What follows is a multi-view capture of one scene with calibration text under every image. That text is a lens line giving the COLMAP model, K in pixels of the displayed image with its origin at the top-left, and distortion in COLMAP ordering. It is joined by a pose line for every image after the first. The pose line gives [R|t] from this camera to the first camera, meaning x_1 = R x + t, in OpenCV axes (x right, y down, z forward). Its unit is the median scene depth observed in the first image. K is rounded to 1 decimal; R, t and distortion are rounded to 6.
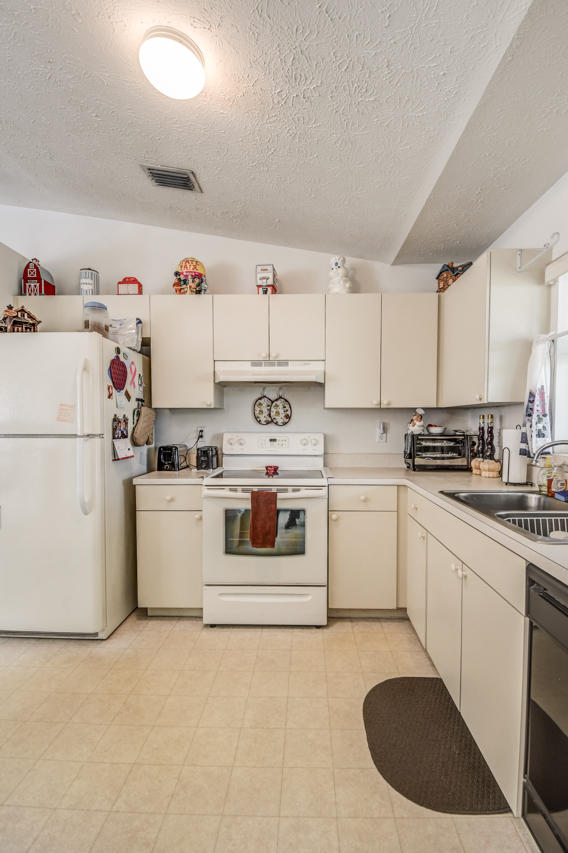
lens RADIAL K [[391.6, 0, 303.3], [0, 391.6, 442.1], [0, 0, 1]] dist [0.001578, -0.000145]
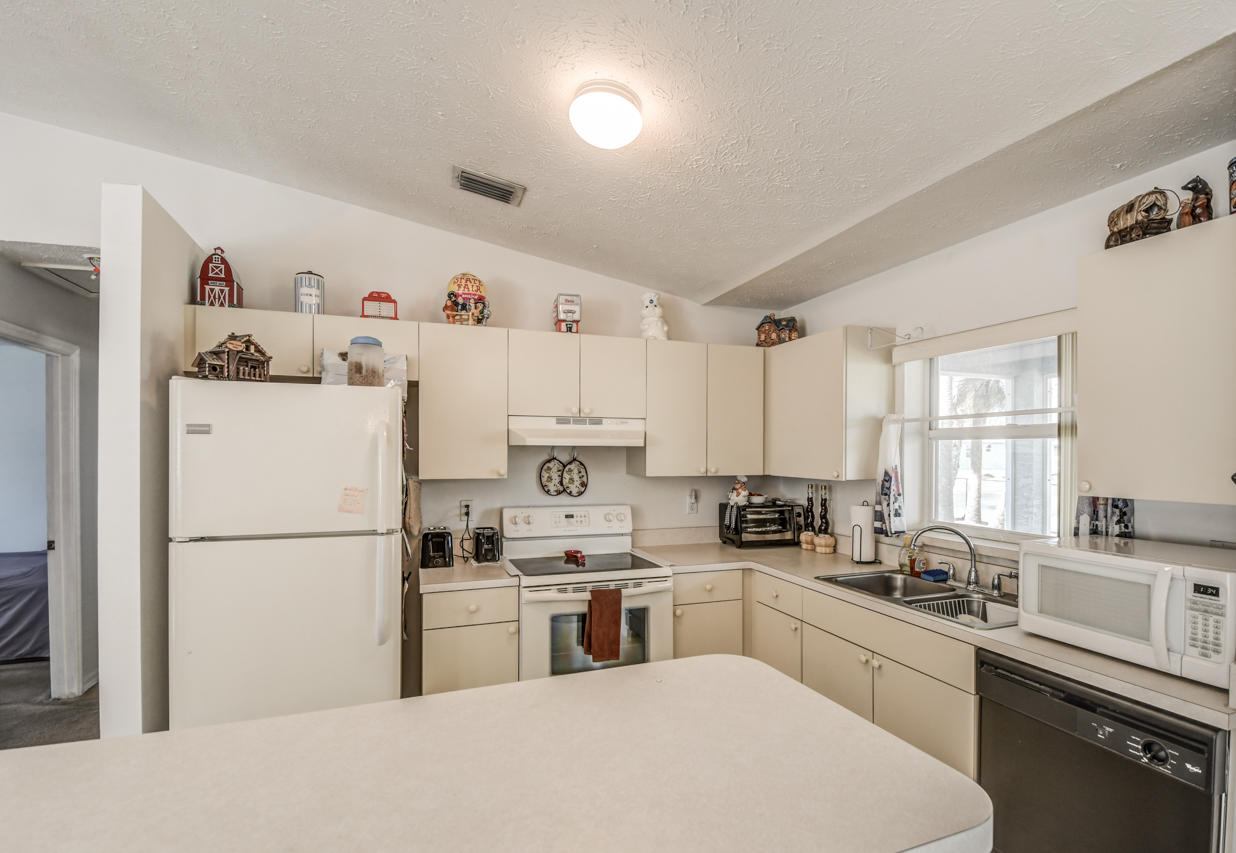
lens RADIAL K [[580.1, 0, 616.6], [0, 580.1, 454.4], [0, 0, 1]] dist [-0.001321, -0.000227]
pose [[0.936691, 0.001184, 0.350156, -0.419092], [0.013088, 0.999177, -0.038391, -0.087724], [-0.349913, 0.040543, 0.935904, -0.108345]]
